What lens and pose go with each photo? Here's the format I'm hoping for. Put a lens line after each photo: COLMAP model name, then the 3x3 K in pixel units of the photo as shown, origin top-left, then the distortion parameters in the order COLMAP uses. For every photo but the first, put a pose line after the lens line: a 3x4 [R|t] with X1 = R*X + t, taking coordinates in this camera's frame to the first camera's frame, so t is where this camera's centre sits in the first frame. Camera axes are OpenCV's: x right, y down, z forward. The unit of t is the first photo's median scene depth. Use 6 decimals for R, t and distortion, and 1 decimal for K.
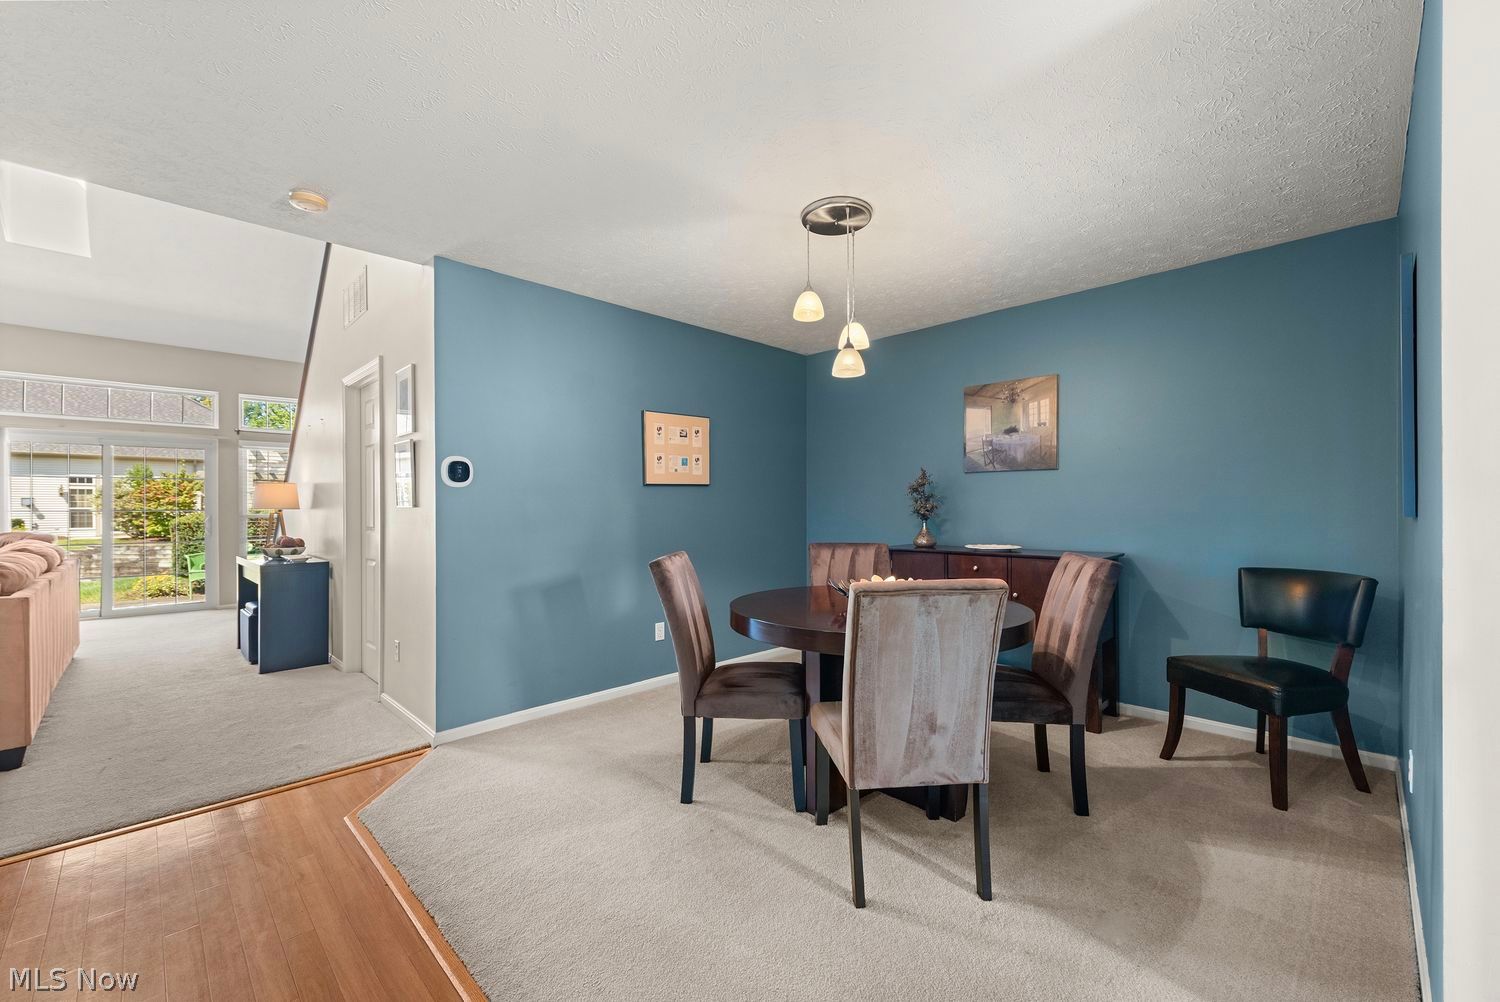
lens RADIAL K [[615.9, 0, 747.1], [0, 615.9, 508.1], [0, 0, 1]] dist [0.003834, -0.003213]
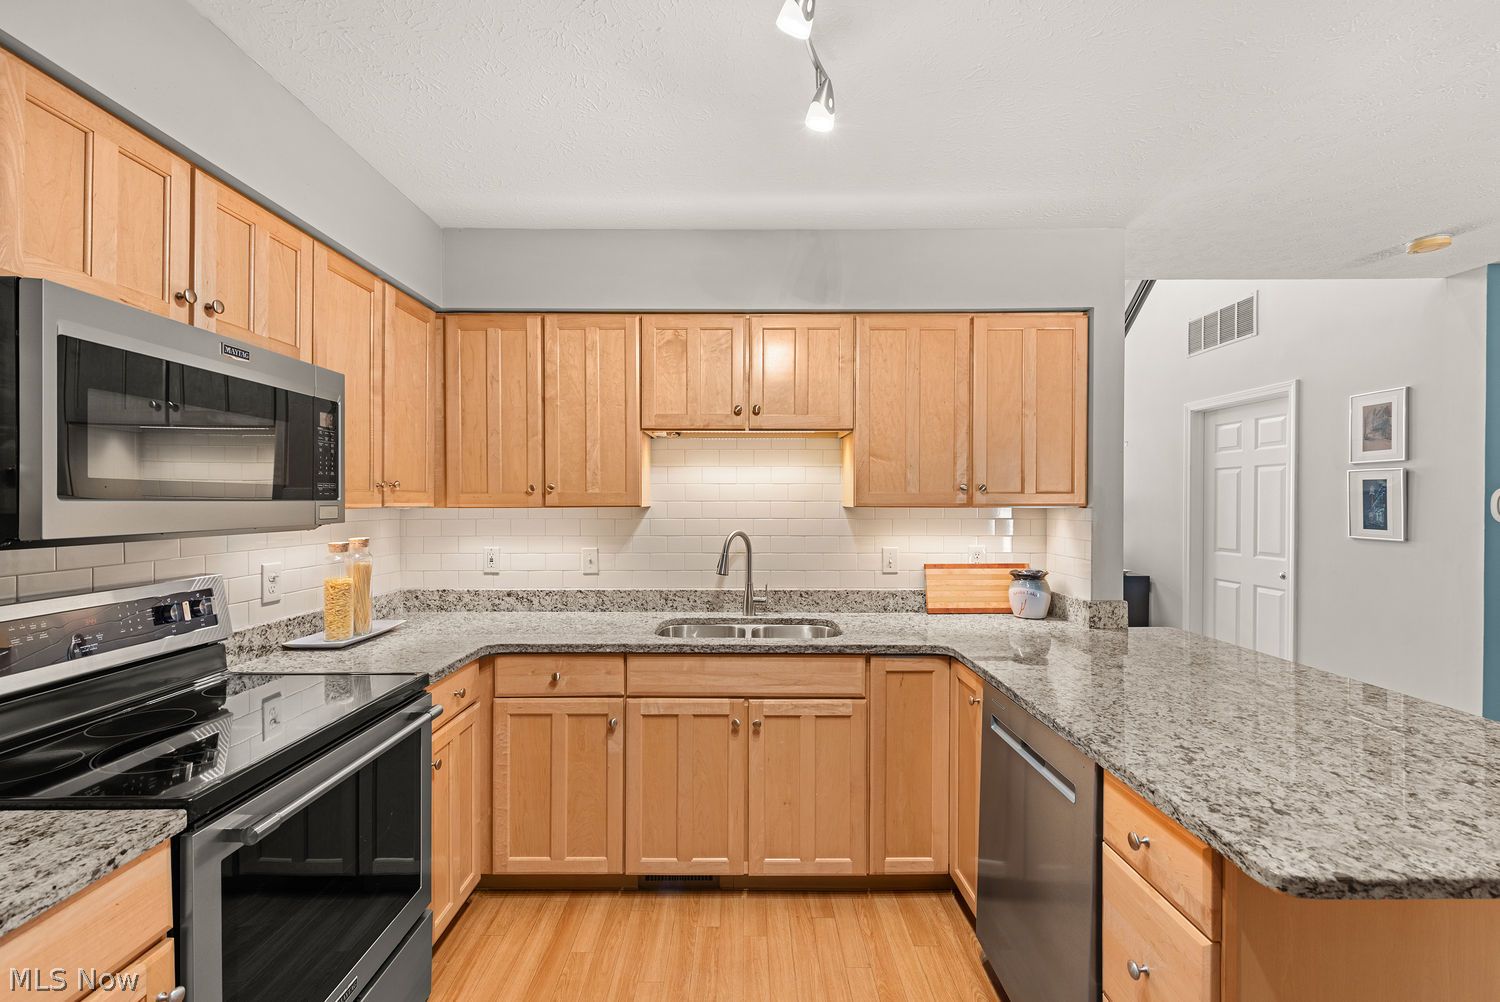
lens RADIAL K [[615.9, 0, 750.9], [0, 615.9, 511.0], [0, 0, 1]] dist [0.003834, -0.003213]
pose [[0.709105, 0.014134, -0.704961, -0.528288], [-0.004922, 0.999874, 0.015096, -0.050103], [0.705085, -0.007235, 0.709085, -0.325086]]
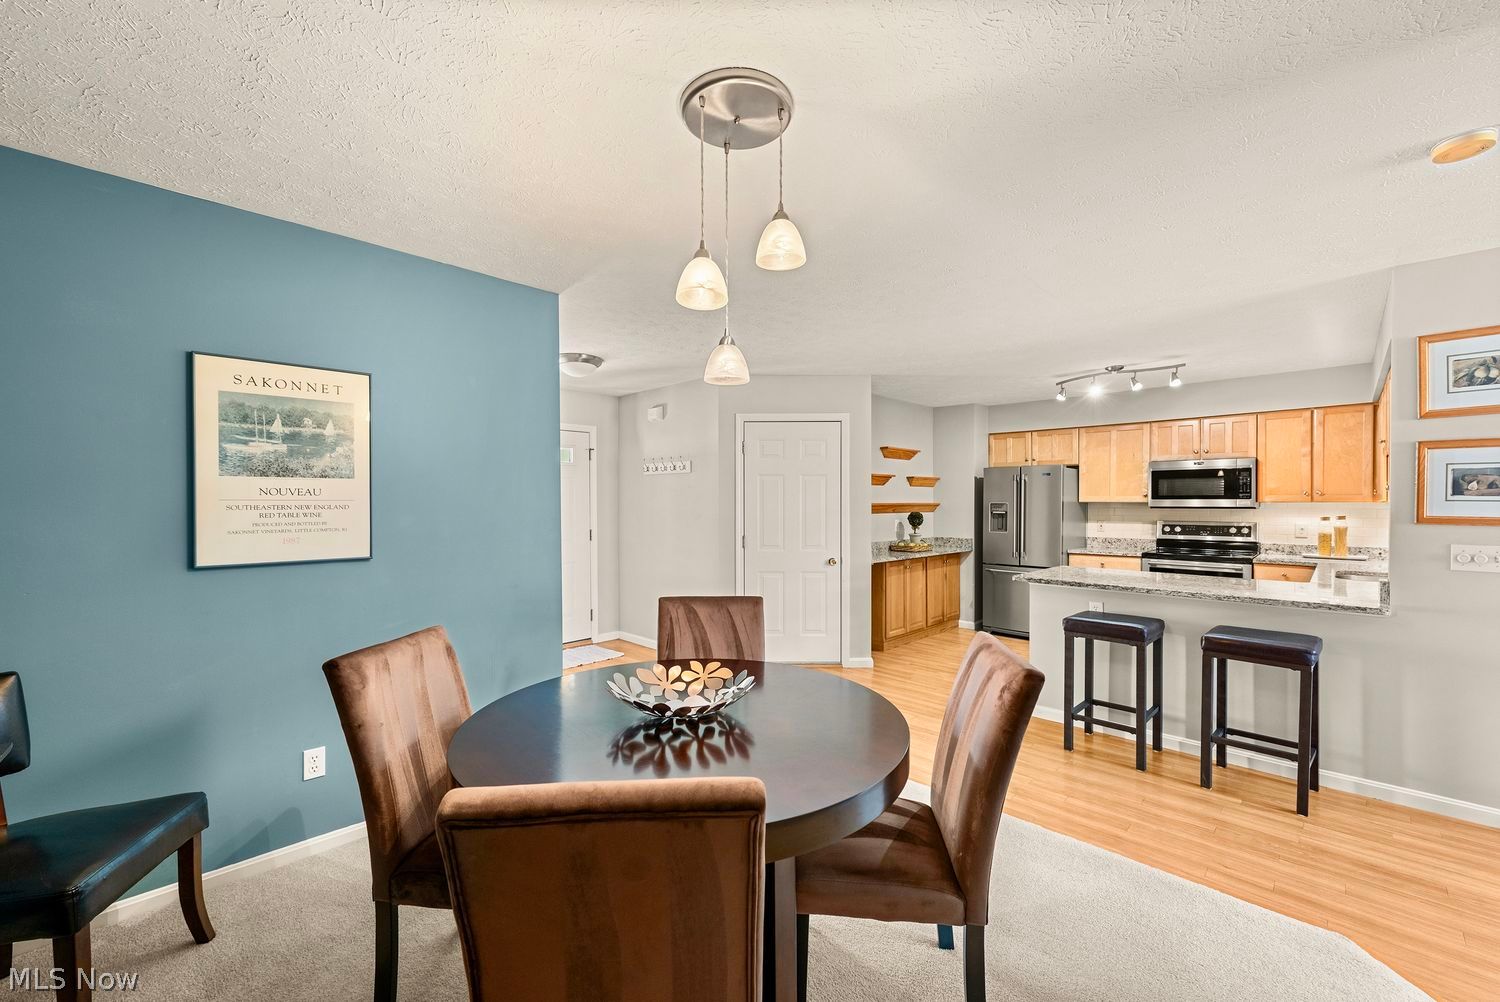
lens RADIAL K [[594.3, 0, 738.8], [0, 594.3, 505.3], [0, 0, 1]] dist [-0.002390, -0.002146]
pose [[-0.999965, 0.008308, 0.001207, 0.109921], [0.008316, 0.999944, 0.006518, -0.054152], [-0.001153, 0.006528, -0.999978, 1.160114]]
